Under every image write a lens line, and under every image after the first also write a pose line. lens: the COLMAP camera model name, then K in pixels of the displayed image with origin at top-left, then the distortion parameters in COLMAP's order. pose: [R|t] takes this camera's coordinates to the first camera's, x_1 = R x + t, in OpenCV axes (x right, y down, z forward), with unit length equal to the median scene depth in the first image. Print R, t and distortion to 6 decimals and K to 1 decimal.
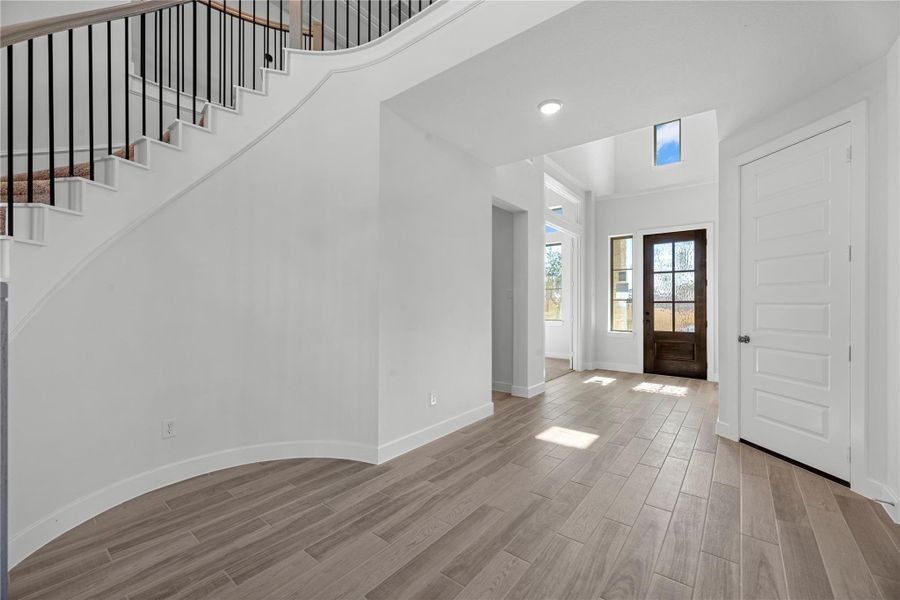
lens RADIAL K [[364.7, 0, 445.0], [0, 364.7, 303.0], [0, 0, 1]] dist [-0.002399, 0.000002]
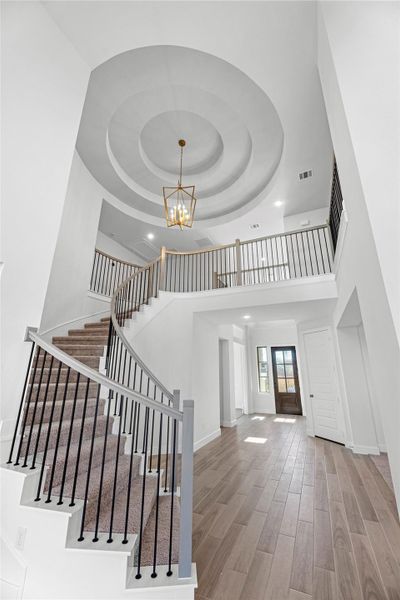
lens RADIAL K [[243.2, 0, 202.2], [0, 243.2, 298.7], [0, 0, 1]] dist [-0.002399, 0.000002]
pose [[0.967101, 0.072523, 0.243836, -0.272954], [0.000339, 0.958135, -0.286317, -0.044944], [-0.254393, 0.276980, 0.926589, -0.394634]]
